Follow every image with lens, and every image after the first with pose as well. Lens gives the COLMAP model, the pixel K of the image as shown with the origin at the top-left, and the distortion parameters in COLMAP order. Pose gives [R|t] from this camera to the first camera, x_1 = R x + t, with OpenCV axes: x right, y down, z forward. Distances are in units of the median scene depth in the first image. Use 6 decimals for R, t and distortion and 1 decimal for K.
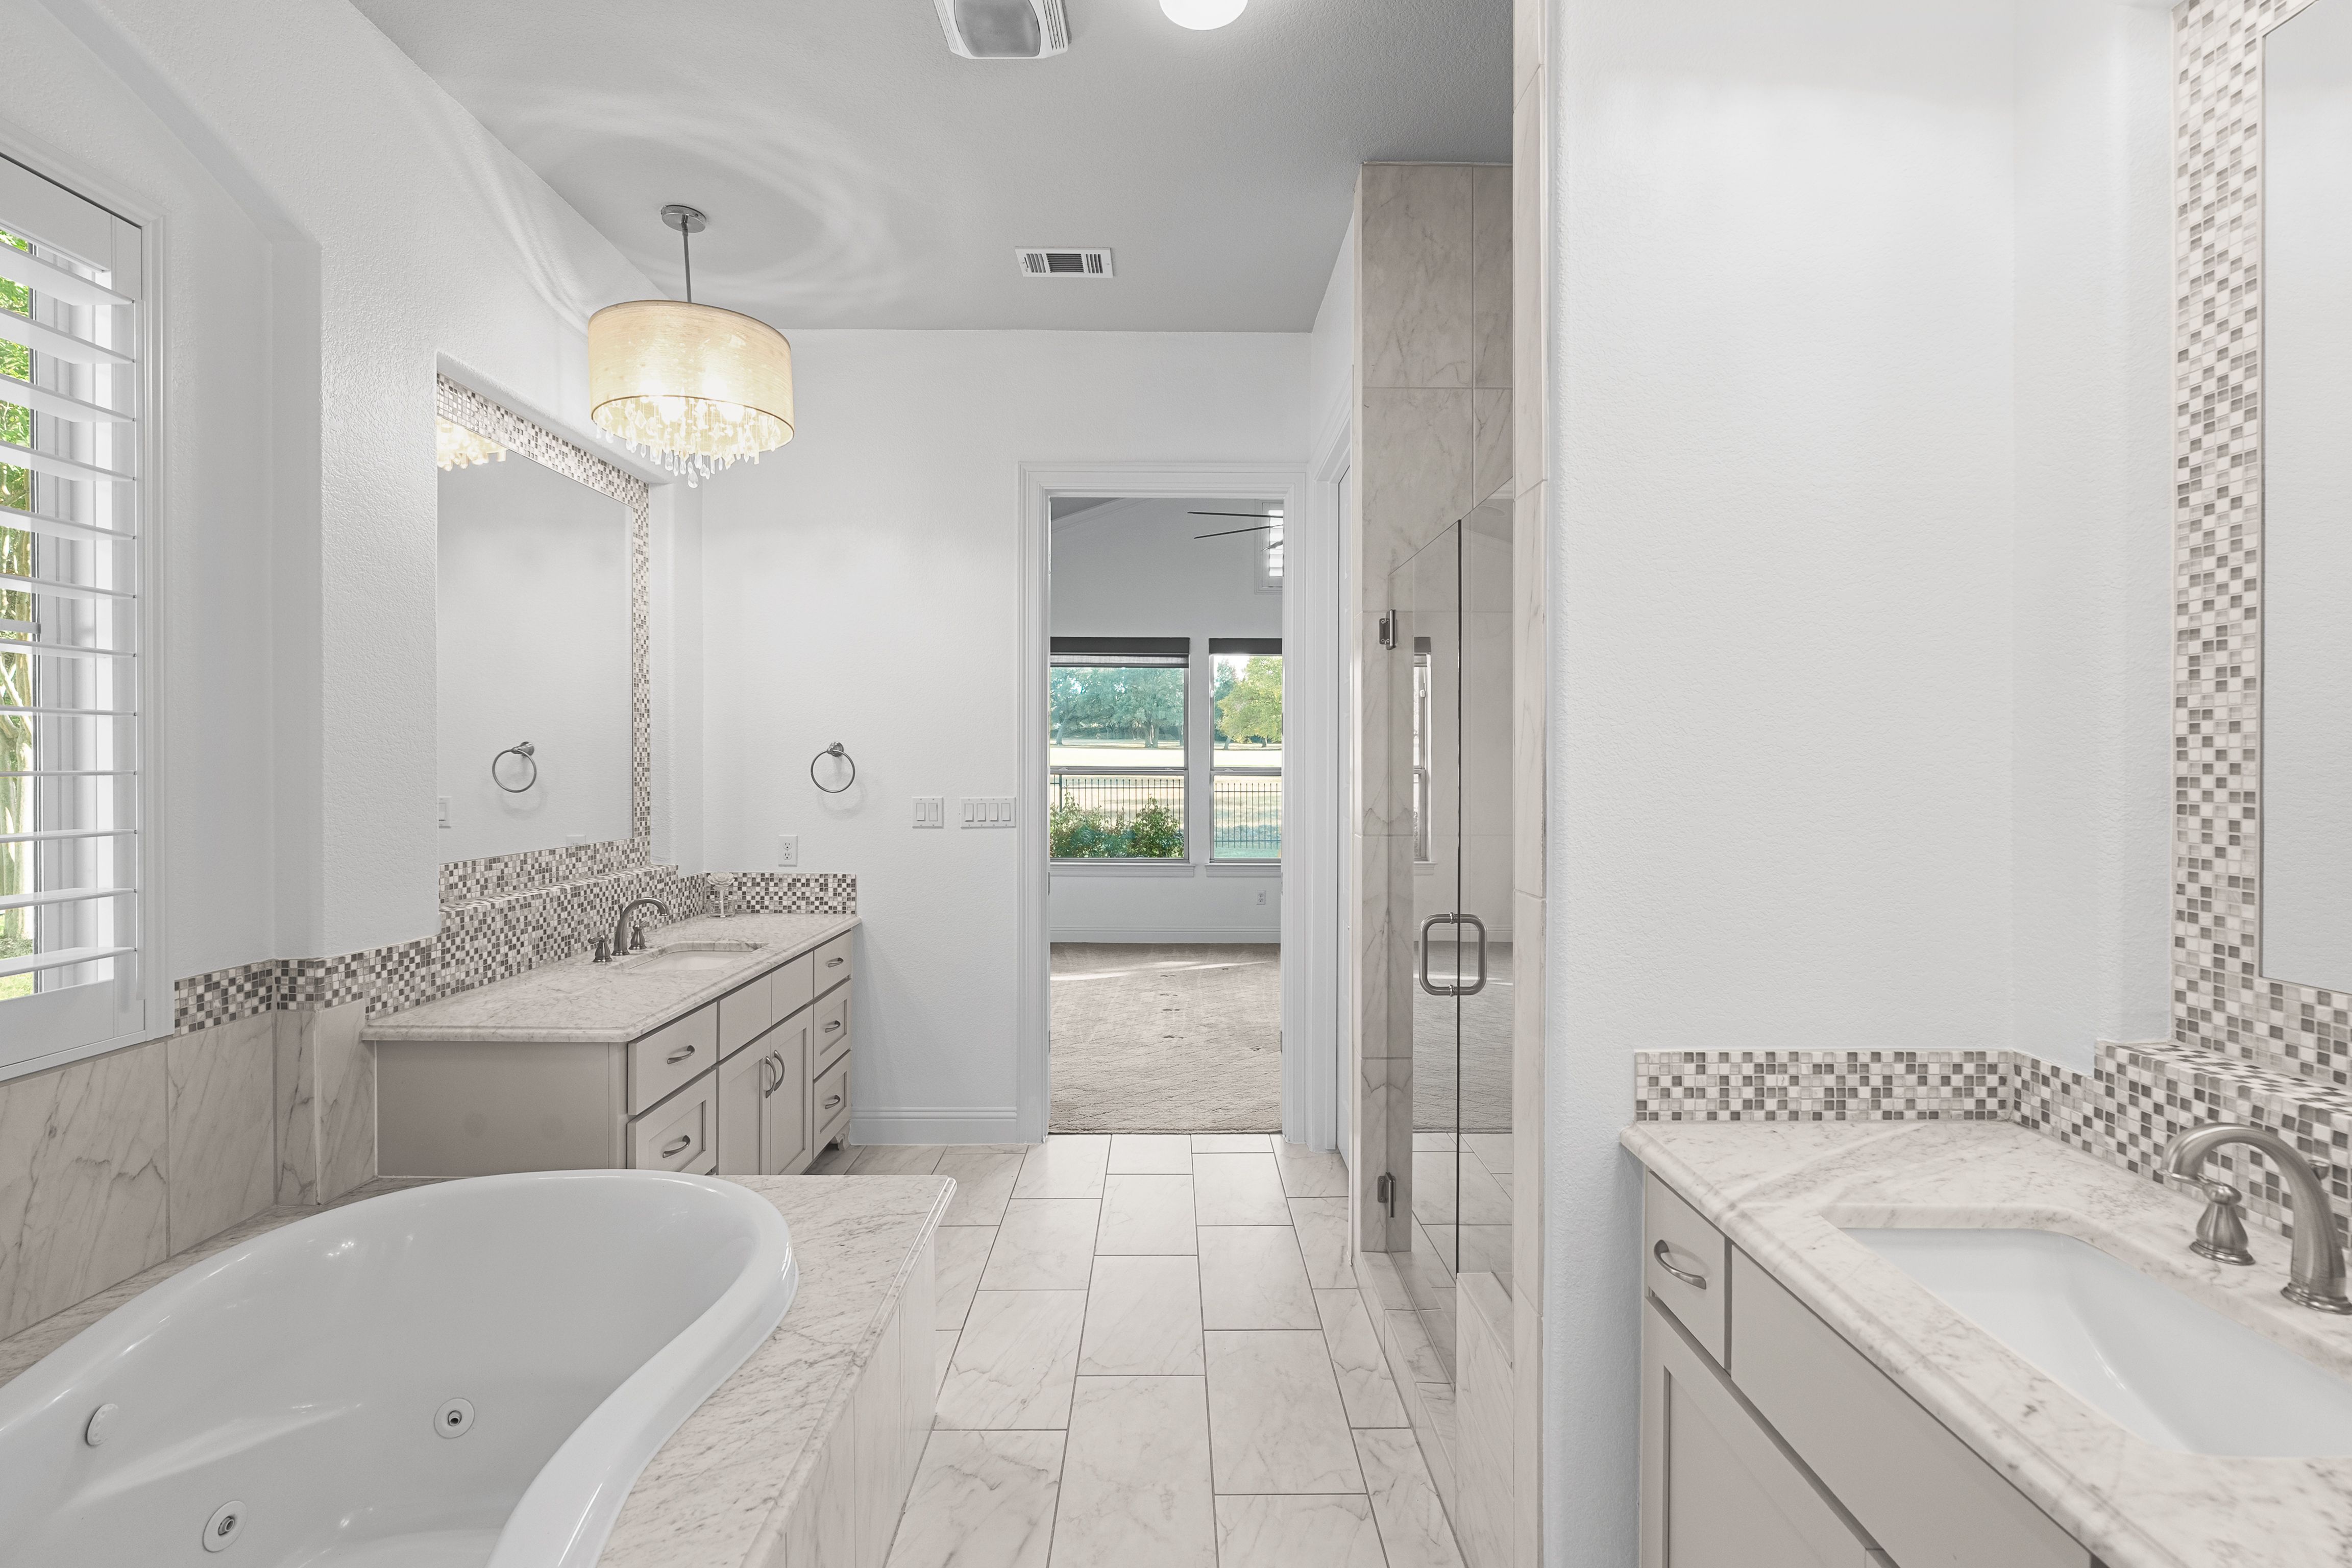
lens RADIAL K [[1057.8, 0, 1176.4], [0, 1057.8, 760.5], [0, 0, 1]] dist [-0.001952, 0.001135]
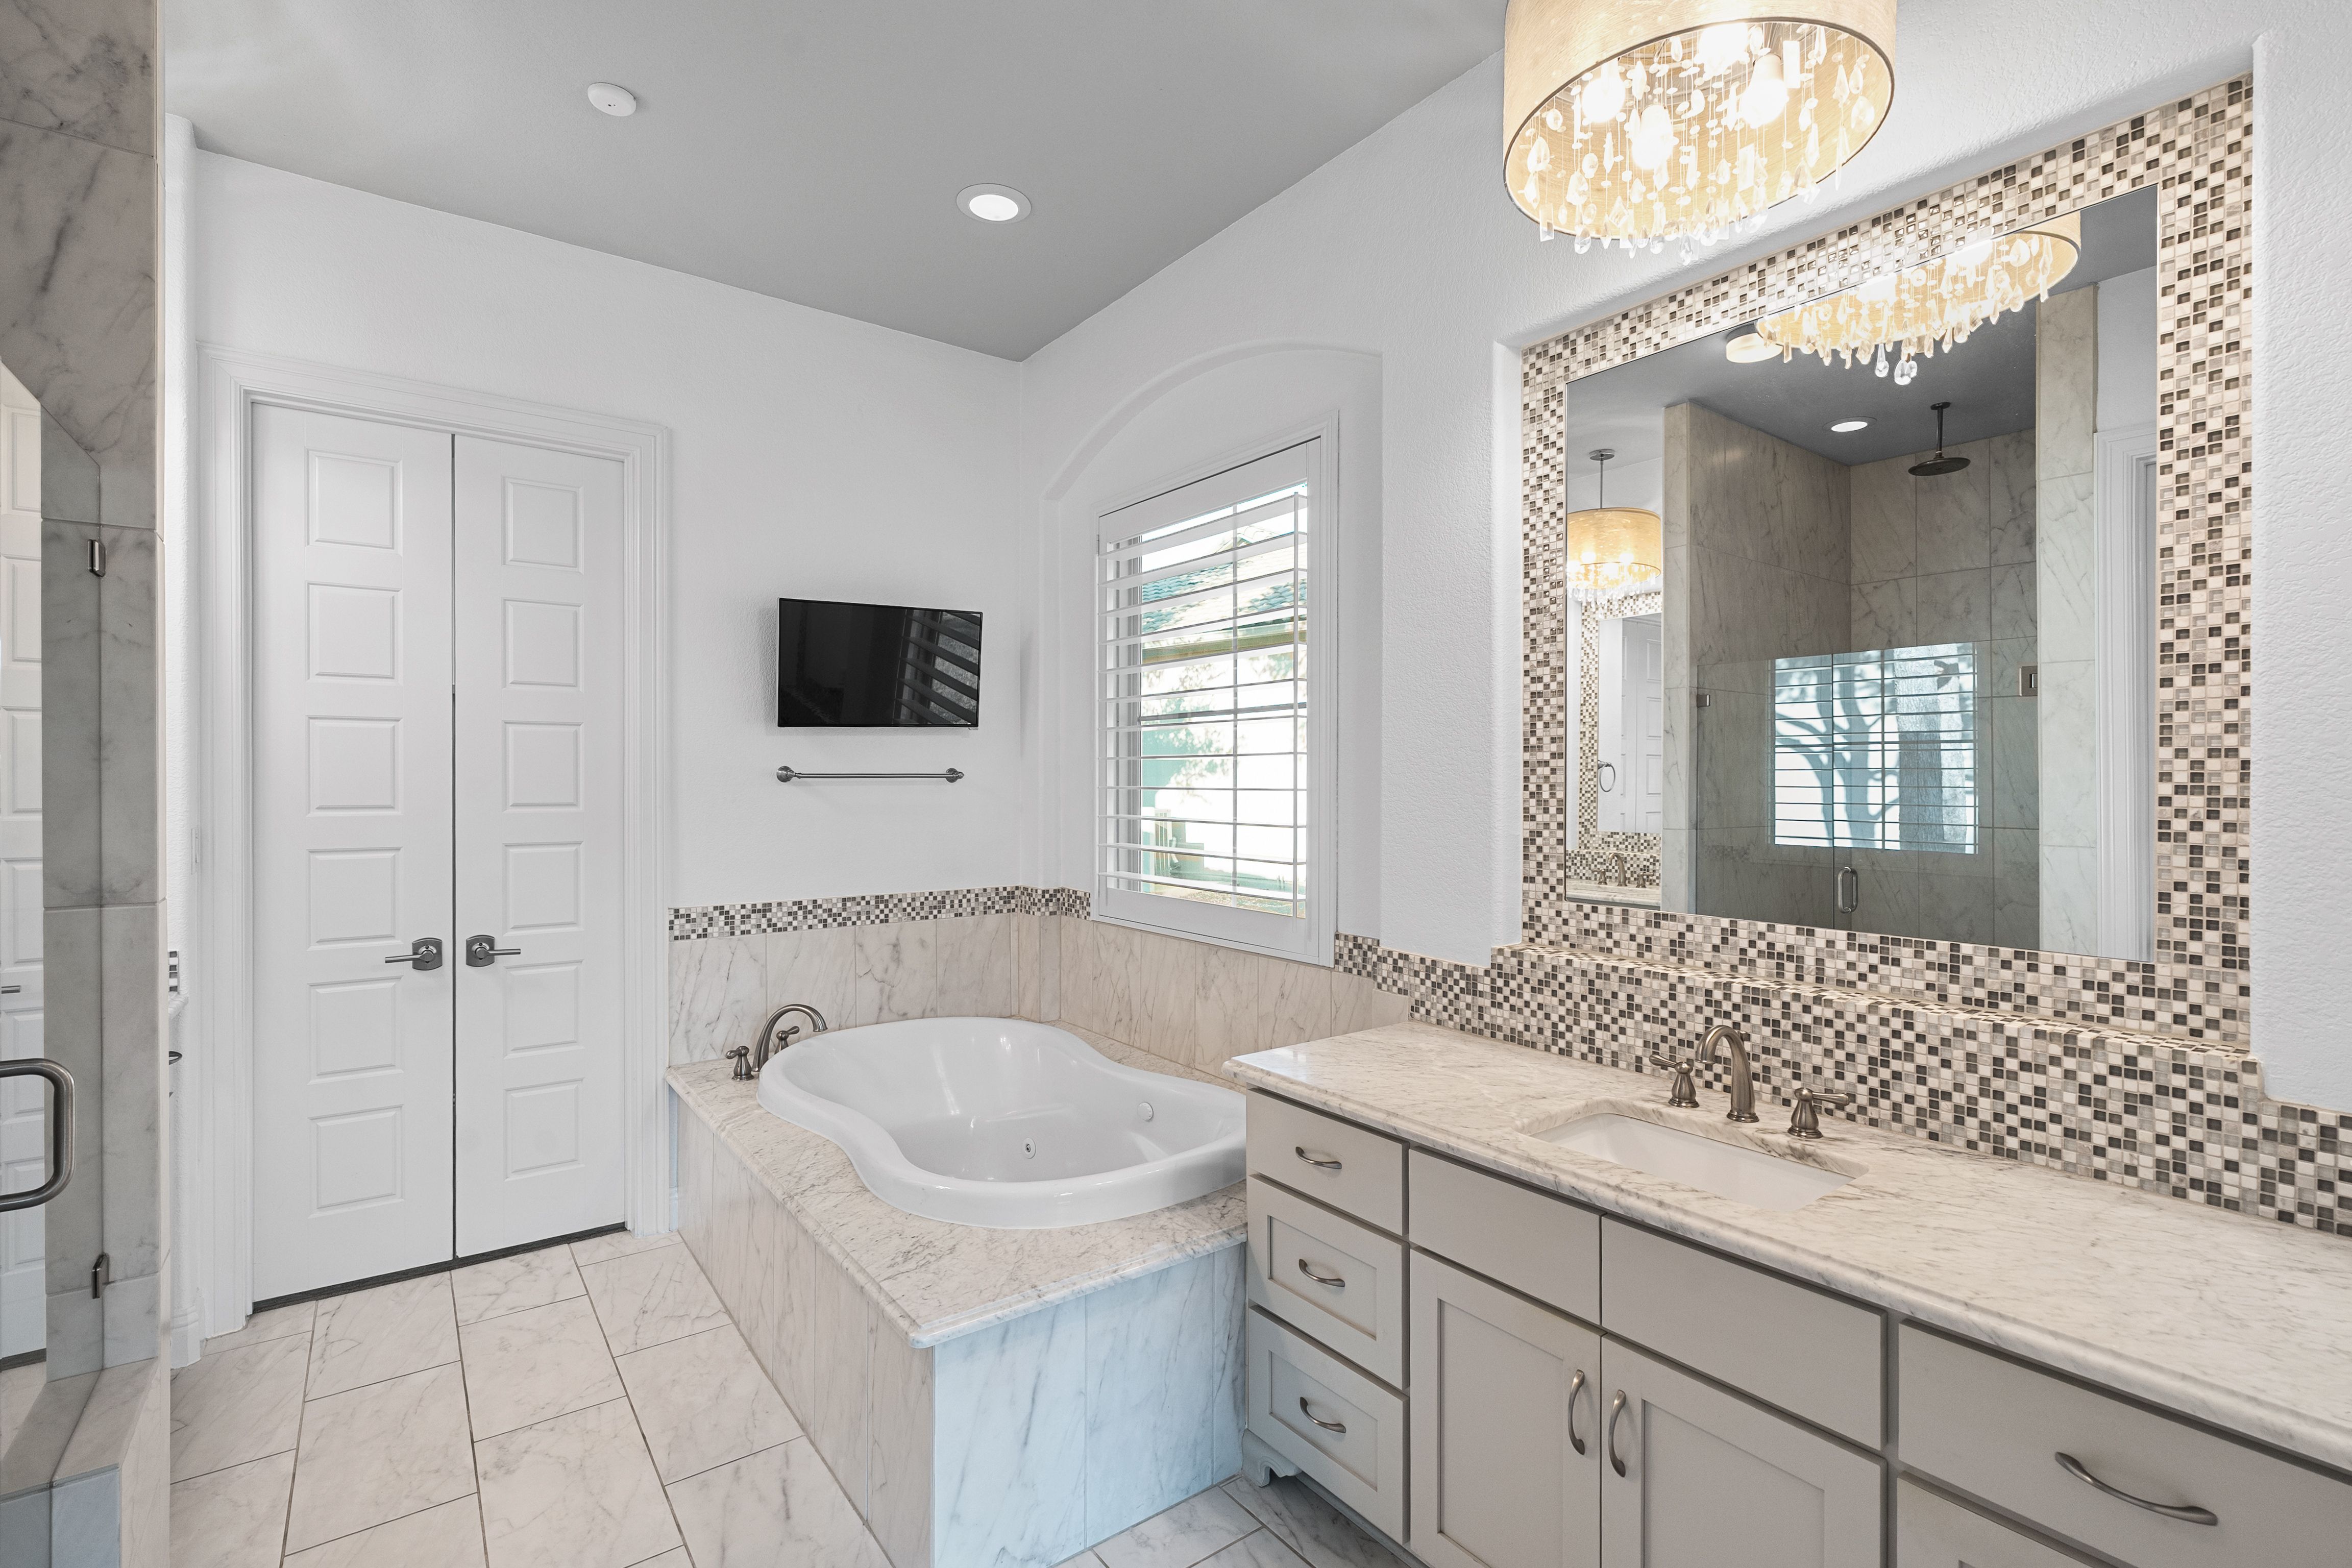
lens RADIAL K [[1070.1, 0, 1178.0], [0, 1070.1, 778.0], [0, 0, 1]] dist [-0.002965, 0.002000]
pose [[-0.812863, -0.003105, -0.582447, 0.073534], [0.001524, 0.999971, -0.007457, 0.003000], [0.582453, -0.006949, -0.812835, 1.547518]]
